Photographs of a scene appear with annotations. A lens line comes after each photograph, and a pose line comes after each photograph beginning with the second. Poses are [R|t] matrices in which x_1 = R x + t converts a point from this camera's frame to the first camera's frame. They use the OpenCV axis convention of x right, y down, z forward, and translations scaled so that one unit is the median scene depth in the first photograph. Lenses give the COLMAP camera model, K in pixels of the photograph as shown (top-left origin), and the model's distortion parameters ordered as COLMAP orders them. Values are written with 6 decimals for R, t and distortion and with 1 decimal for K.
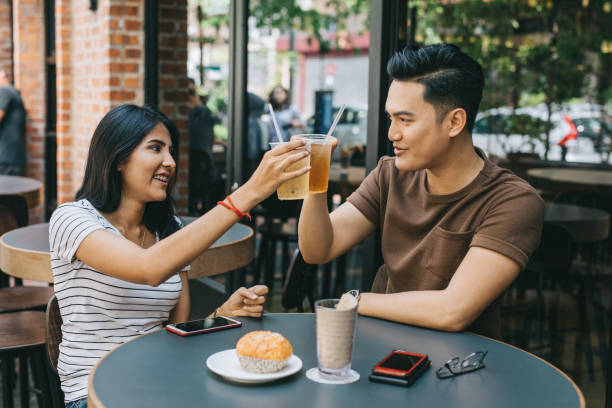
lens RADIAL K [[907.2, 0, 304.2], [0, 907.2, 193.7], [0, 0, 1]] dist [0.002350, -0.018324]
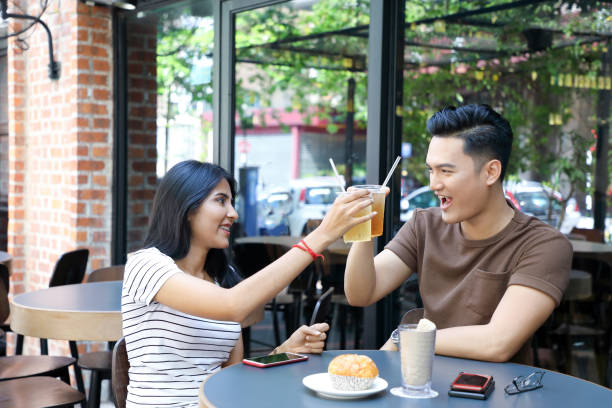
lens RADIAL K [[964.2, 0, 306.0], [0, 964.2, 204.0], [0, 0, 1]] dist [0.273102, 0.030996]
pose [[0.995028, -0.006899, 0.099358, -0.179060], [0.014723, 0.996826, -0.078232, 0.048142], [-0.098503, 0.079306, 0.991972, -0.168840]]
